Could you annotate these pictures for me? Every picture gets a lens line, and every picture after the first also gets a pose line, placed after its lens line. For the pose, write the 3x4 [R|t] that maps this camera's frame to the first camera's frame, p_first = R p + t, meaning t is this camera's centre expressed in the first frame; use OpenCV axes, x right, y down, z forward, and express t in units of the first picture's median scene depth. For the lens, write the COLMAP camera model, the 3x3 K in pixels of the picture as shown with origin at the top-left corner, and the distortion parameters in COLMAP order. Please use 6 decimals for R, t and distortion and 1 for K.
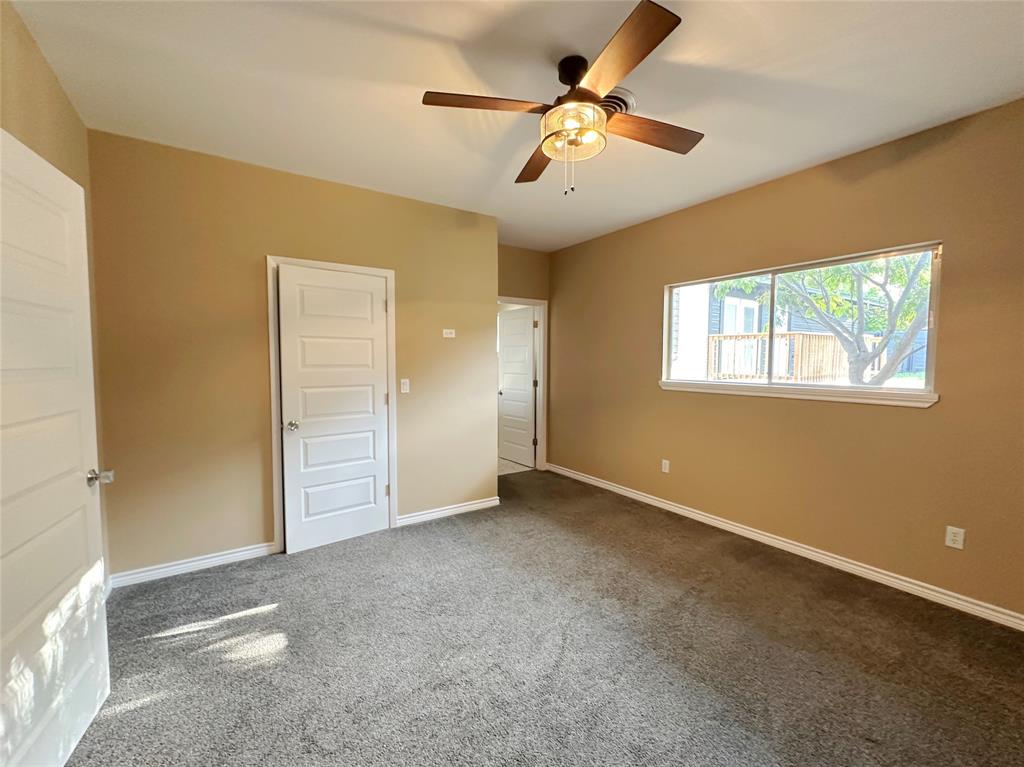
lens RADIAL K [[413.8, 0, 519.9], [0, 413.8, 382.9], [0, 0, 1]] dist [-0.001958, 0.000107]
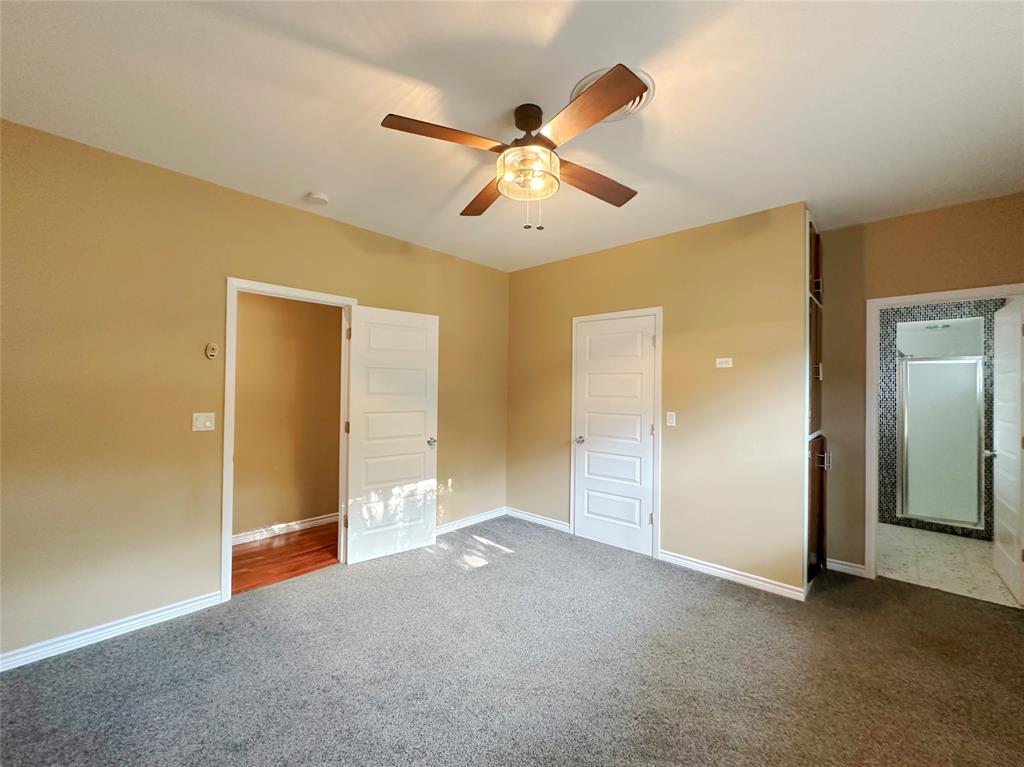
lens RADIAL K [[413.8, 0, 520.0], [0, 413.8, 384.4], [0, 0, 1]] dist [-0.001958, 0.000107]
pose [[0.258498, -0.007560, -0.965982, 0.607276], [-0.067960, 0.997349, -0.025992, -0.025562], [0.963618, 0.072367, 0.257299, 0.404411]]
